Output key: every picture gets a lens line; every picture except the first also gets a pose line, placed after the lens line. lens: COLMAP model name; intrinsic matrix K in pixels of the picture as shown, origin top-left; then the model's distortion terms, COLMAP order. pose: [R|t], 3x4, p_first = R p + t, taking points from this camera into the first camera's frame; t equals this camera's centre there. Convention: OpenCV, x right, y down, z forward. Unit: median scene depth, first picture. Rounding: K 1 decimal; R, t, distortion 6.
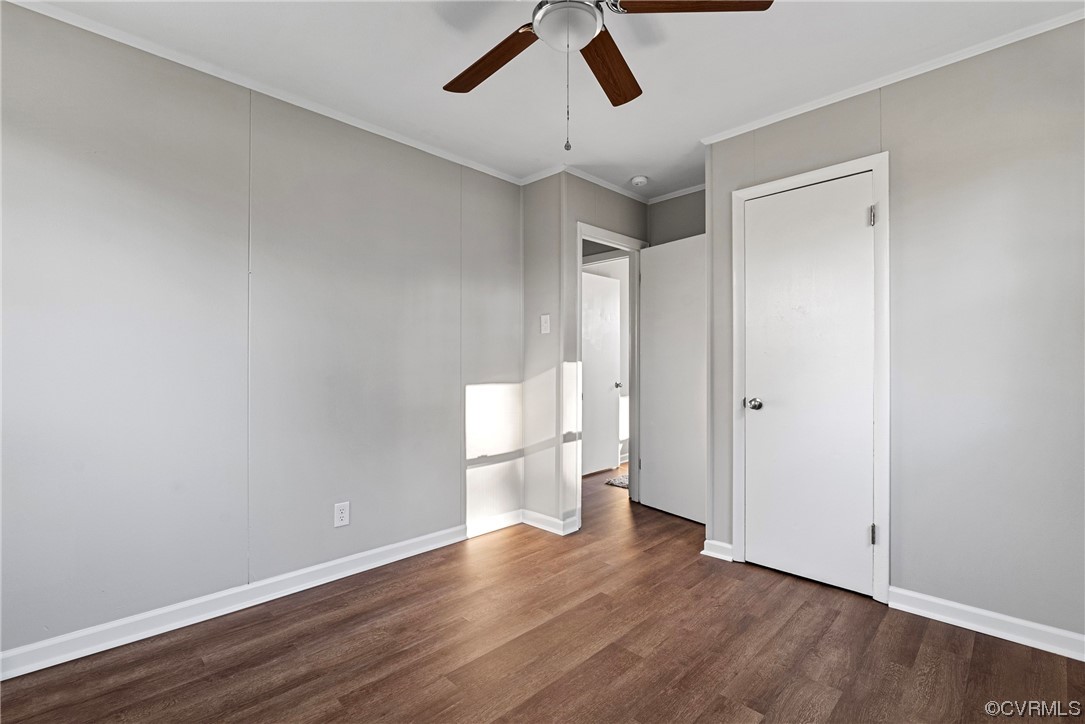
lens RADIAL K [[494.7, 0, 545.4], [0, 494.7, 360.6], [0, 0, 1]] dist [-0.010816, 0.001963]
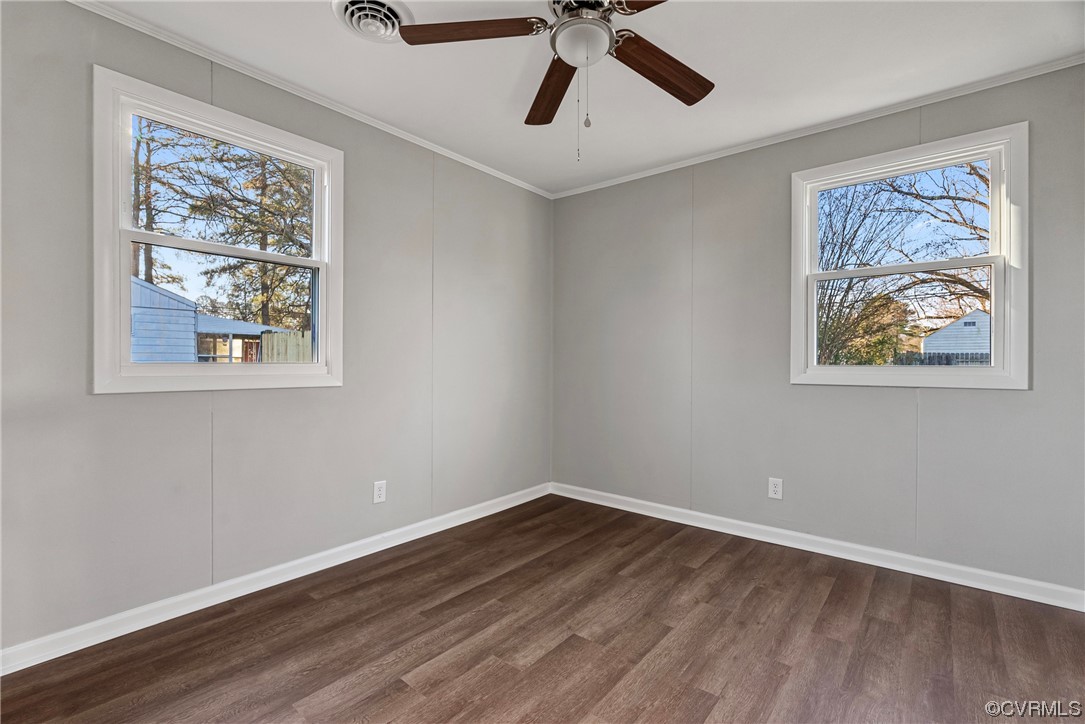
lens RADIAL K [[494.7, 0, 545.4], [0, 494.7, 360.6], [0, 0, 1]] dist [-0.010816, 0.001963]
pose [[-0.995333, -0.005408, -0.096347, 0.221401], [-0.005071, 0.999980, -0.003748, 0.021214], [0.096365, -0.003242, -0.995341, 2.002170]]
